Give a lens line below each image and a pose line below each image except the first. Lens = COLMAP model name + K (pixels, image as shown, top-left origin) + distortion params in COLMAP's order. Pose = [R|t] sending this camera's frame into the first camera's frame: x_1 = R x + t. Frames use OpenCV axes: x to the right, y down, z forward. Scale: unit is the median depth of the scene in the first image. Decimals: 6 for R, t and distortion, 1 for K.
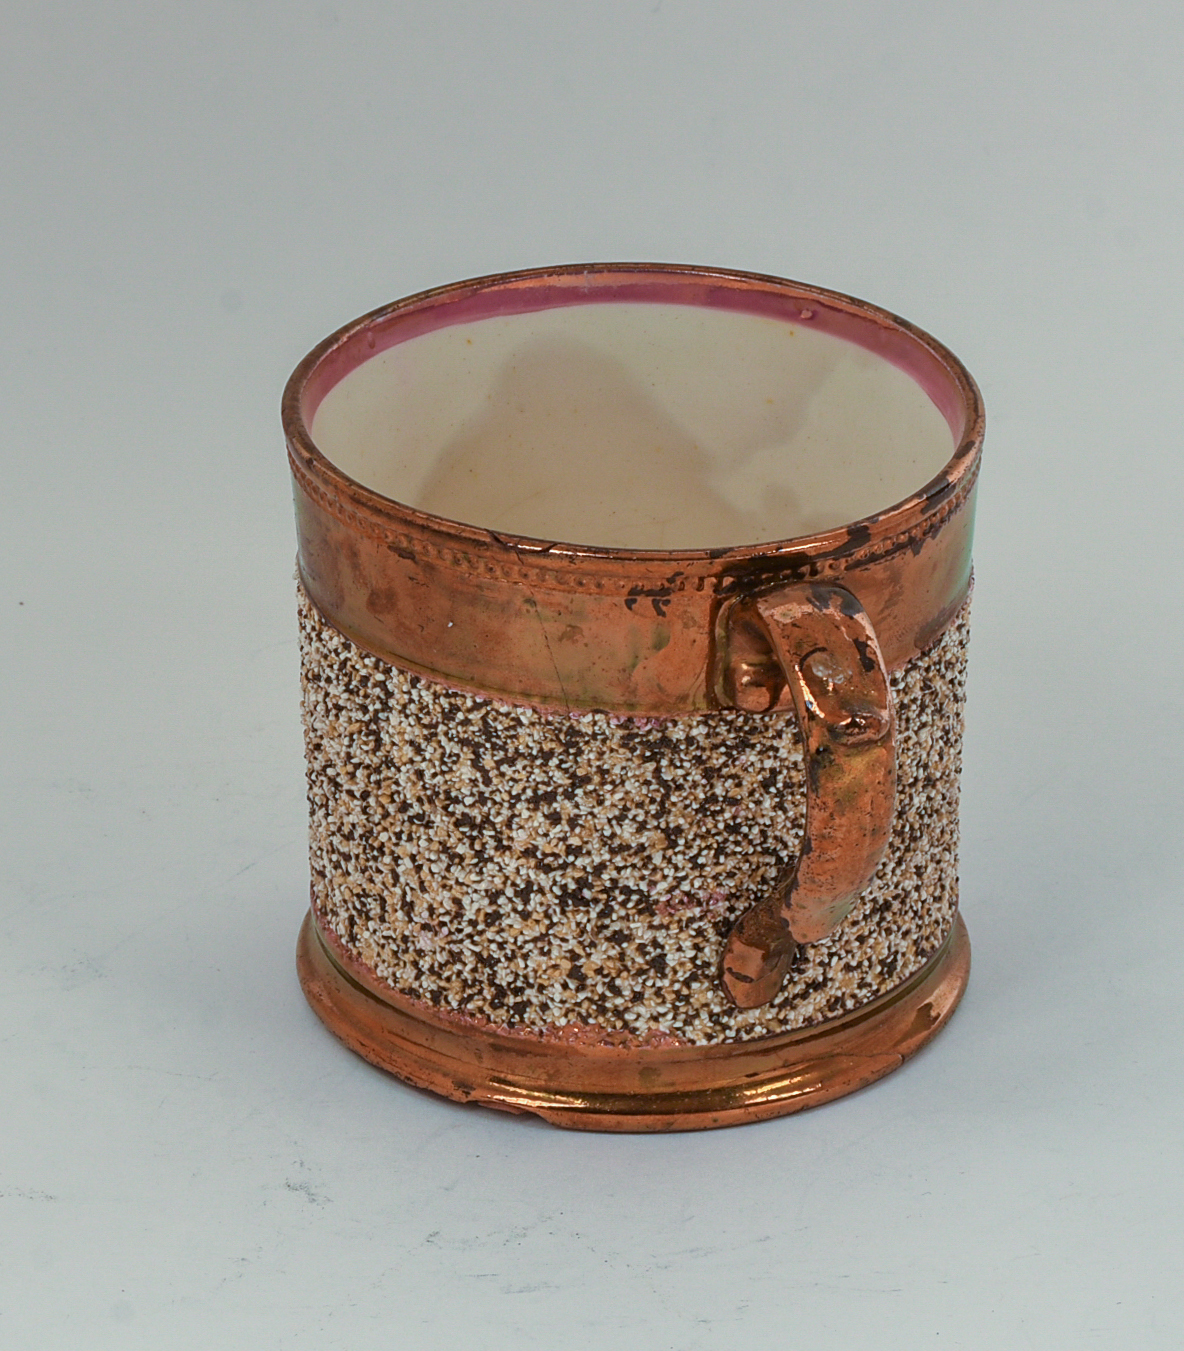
lens RADIAL K [[3405.7, 0, 596.1], [0, 3405.7, 676.4], [0, 0, 1]] dist [-0.103695, 0.000000]
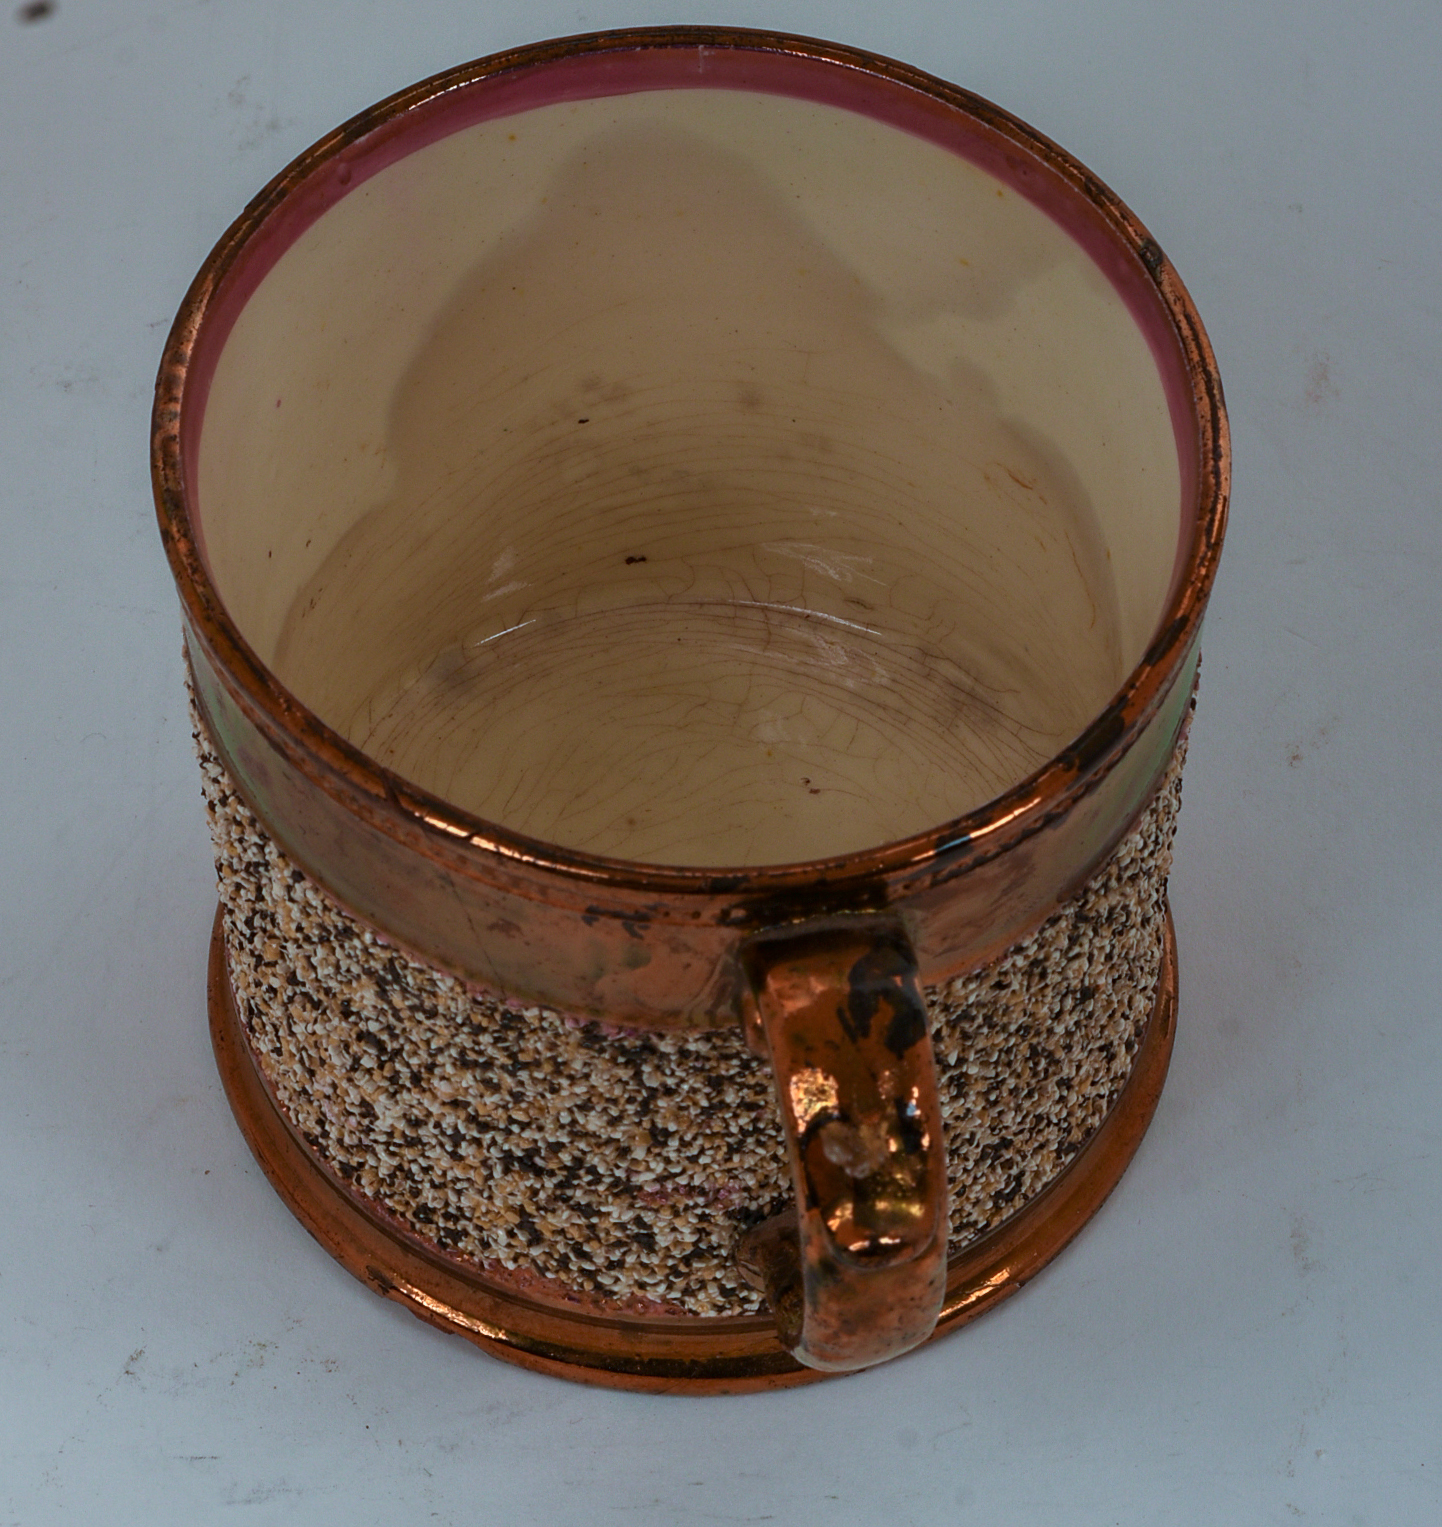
lens RADIAL K [[4416.5, 0, 715.8], [0, 4416.5, 761.9], [0, 0, 1]] dist [-0.064035, 0.000000]
pose [[0.992013, 0.118227, -0.043972, 0.062248], [-0.100757, 0.952416, 0.287666, -0.272724], [0.075890, -0.280938, 0.956721, 0.185467]]
